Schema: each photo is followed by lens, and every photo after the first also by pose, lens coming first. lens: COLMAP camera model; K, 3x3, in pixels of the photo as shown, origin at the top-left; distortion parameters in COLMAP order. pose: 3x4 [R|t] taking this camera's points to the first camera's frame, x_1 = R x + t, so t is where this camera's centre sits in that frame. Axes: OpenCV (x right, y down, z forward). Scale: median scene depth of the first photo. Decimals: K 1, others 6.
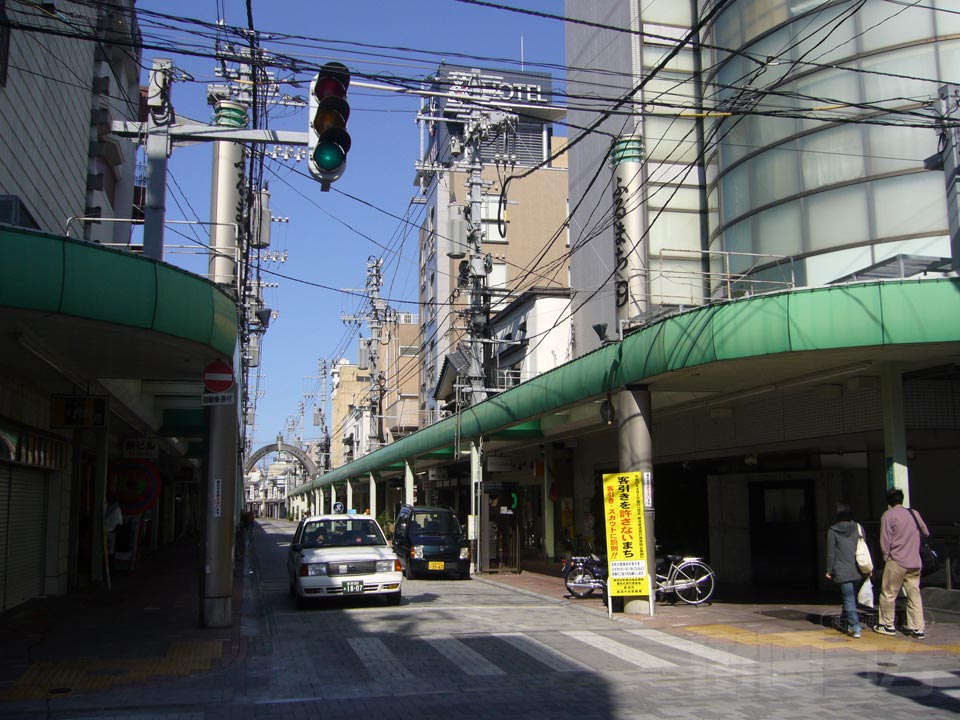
lens RADIAL K [[1019.5, 0, 480.0], [0, 1019.5, 360.0], [0, 0, 1]] dist [0.012942, -0.000322]
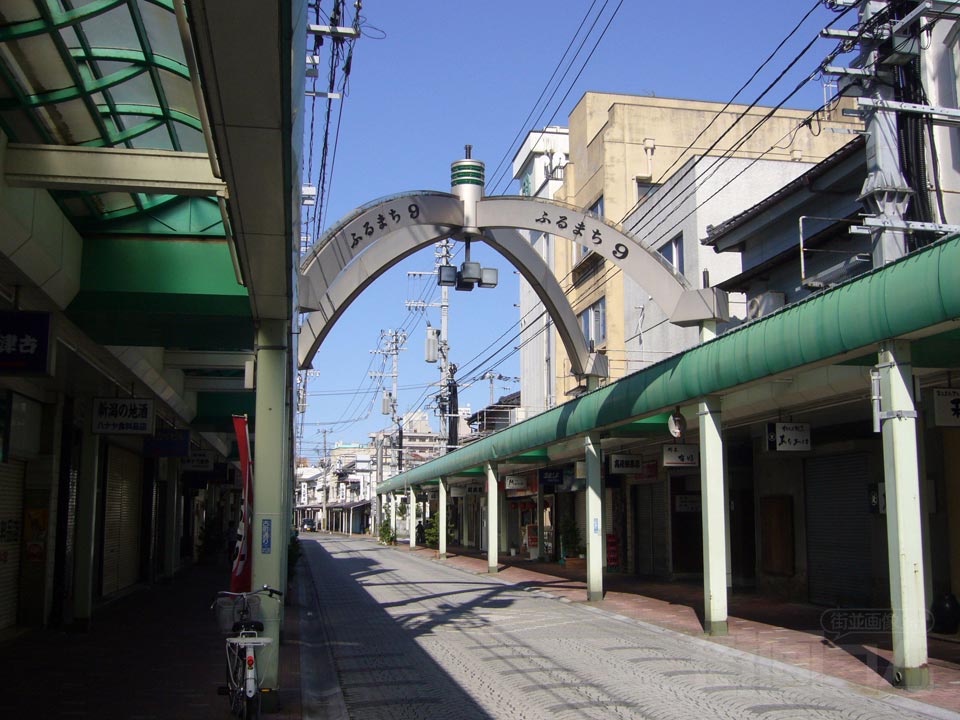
lens RADIAL K [[1019.5, 0, 480.0], [0, 1019.5, 360.0], [0, 0, 1]] dist [0.012942, -0.000322]
pose [[0.998635, 0.018893, -0.048693, -0.084127], [-0.019628, 0.999700, -0.014661, 0.054260], [0.048401, 0.015596, 0.998706, 0.363387]]
